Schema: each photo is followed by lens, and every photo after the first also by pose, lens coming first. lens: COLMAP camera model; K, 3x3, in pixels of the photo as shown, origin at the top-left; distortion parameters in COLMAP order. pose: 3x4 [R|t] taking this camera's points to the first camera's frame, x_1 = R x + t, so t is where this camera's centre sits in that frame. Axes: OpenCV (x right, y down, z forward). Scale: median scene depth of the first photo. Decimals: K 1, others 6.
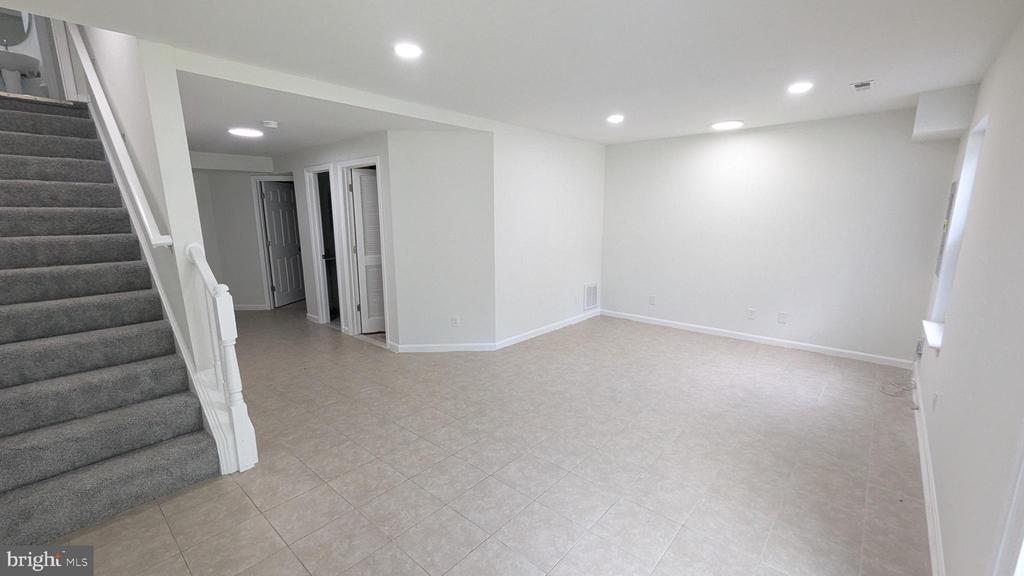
lens RADIAL K [[422.3, 0, 514.2], [0, 422.3, 296.2], [0, 0, 1]] dist [0.001627, 0.000762]
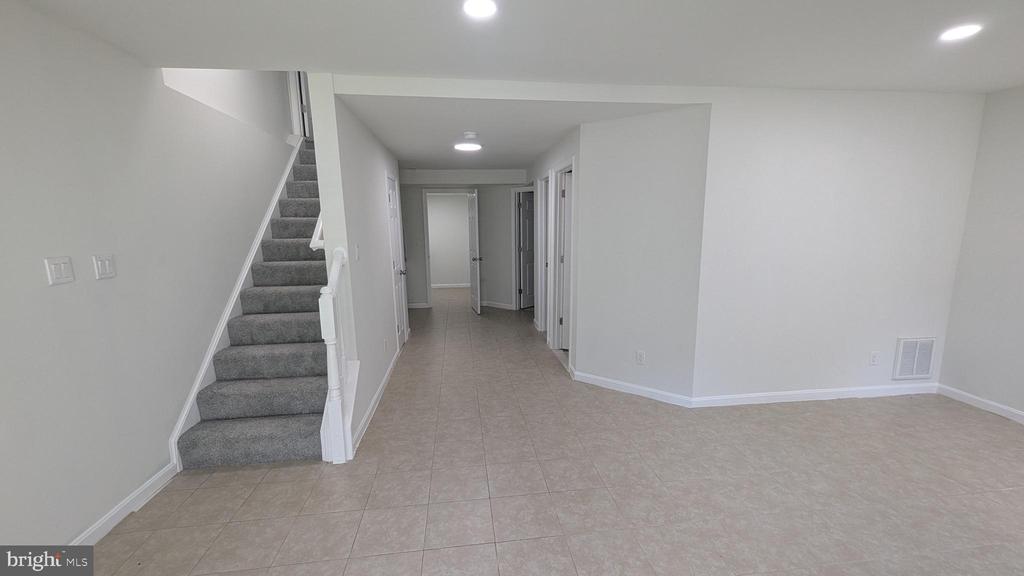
lens RADIAL K [[422.3, 0, 514.2], [0, 422.3, 296.2], [0, 0, 1]] dist [0.001627, 0.000762]
pose [[0.751113, 0.107503, -0.651362, 0.202928], [-0.120283, 0.992423, 0.025090, -0.049056], [0.649124, 0.059503, 0.758352, 0.280092]]
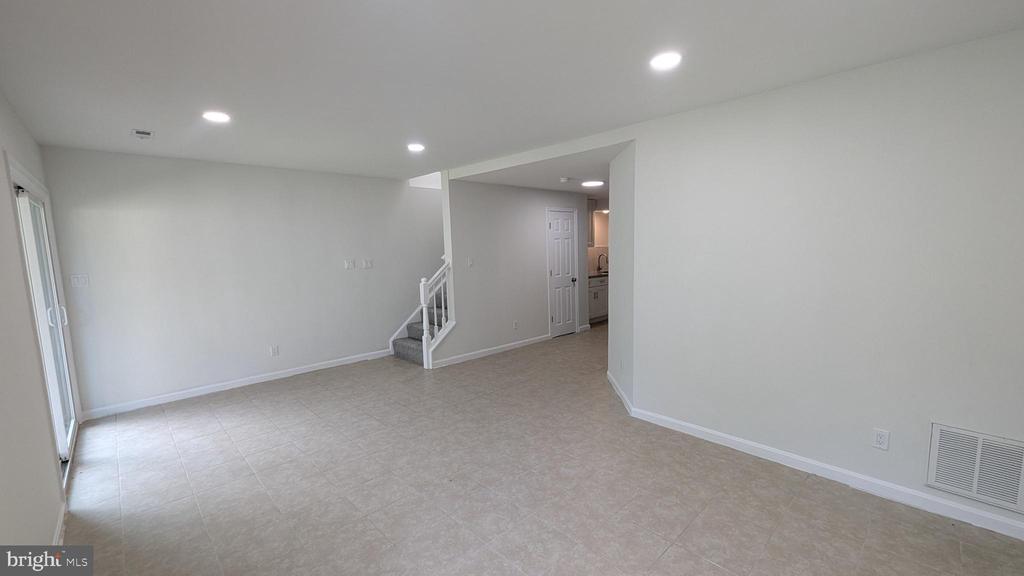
lens RADIAL K [[422.3, 0, 514.2], [0, 422.3, 296.2], [0, 0, 1]] dist [0.001627, 0.000762]
pose [[-0.086923, 0.126361, -0.988169, 0.806129], [-0.169480, 0.975588, 0.139660, -0.180057], [0.981693, 0.179614, -0.063385, 0.904692]]
